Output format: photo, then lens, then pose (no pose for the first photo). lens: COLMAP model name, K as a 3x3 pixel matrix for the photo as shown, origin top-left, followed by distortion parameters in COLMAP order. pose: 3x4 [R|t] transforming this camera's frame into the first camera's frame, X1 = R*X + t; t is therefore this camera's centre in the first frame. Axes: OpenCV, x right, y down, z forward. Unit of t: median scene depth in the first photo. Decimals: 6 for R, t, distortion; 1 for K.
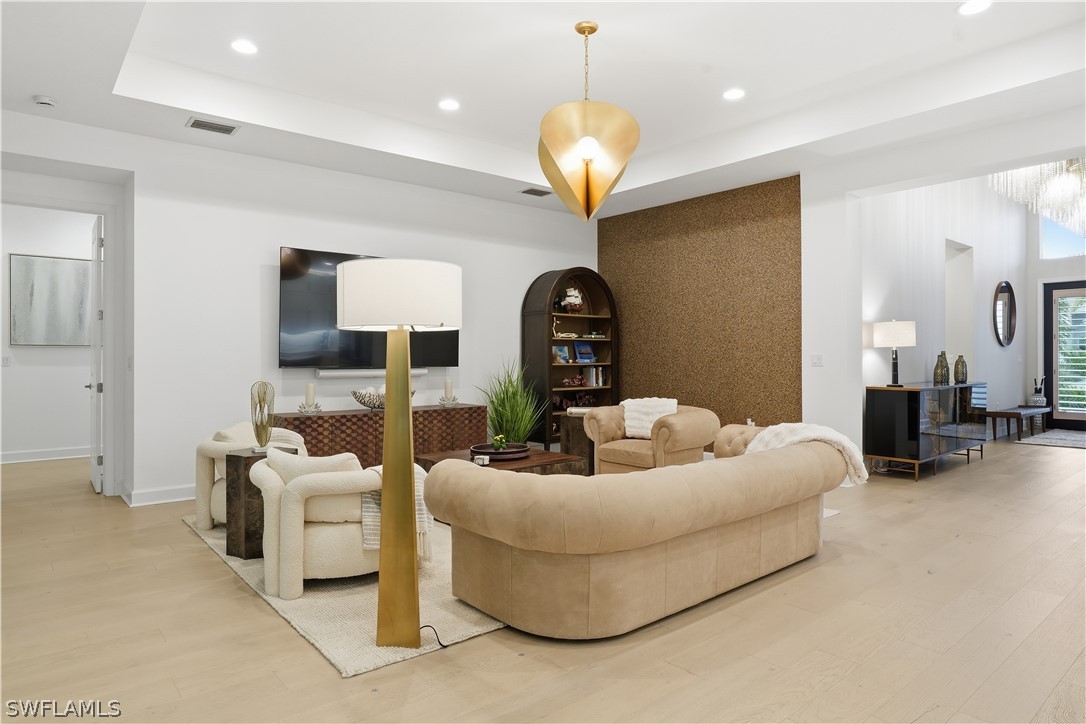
lens RADIAL K [[646.8, 0, 543.0], [0, 646.8, 362.0], [0, 0, 1]] dist [-0.000052, -0.000013]
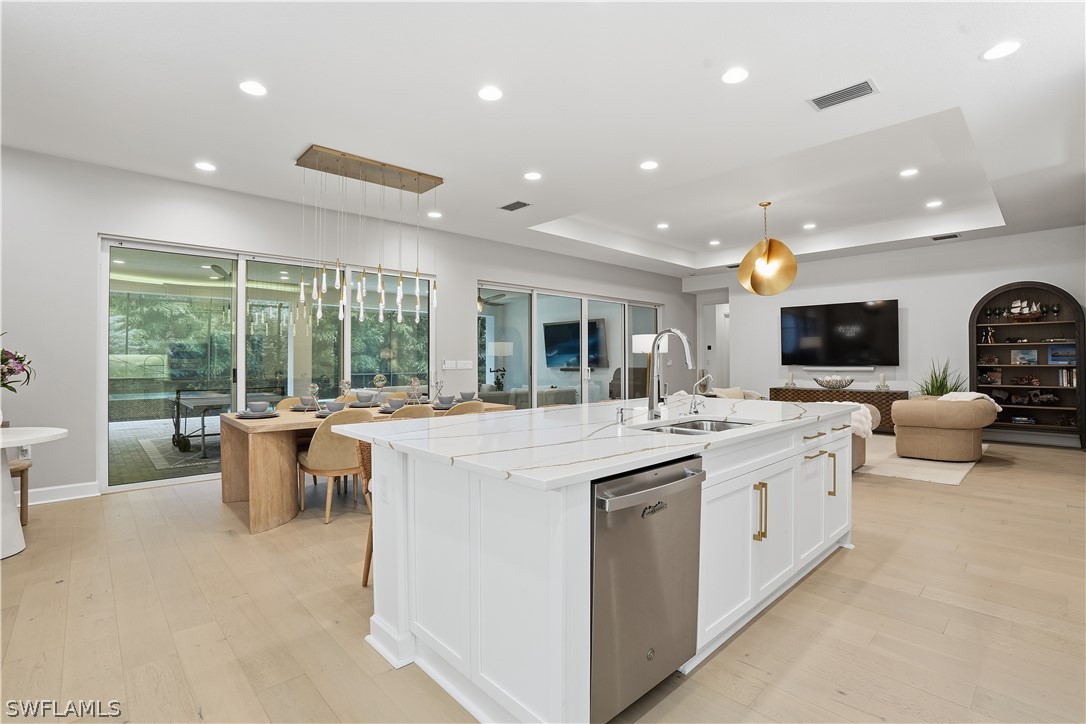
lens RADIAL K [[492.0, 0, 544.9], [0, 492.0, 357.8], [0, 0, 1]] dist [-0.071385, 0.026876]
pose [[0.060234, -0.004826, -0.998173, 0.813736], [-0.001331, 0.999987, -0.004915, -0.005101], [0.998183, 0.001624, 0.060227, 0.094852]]
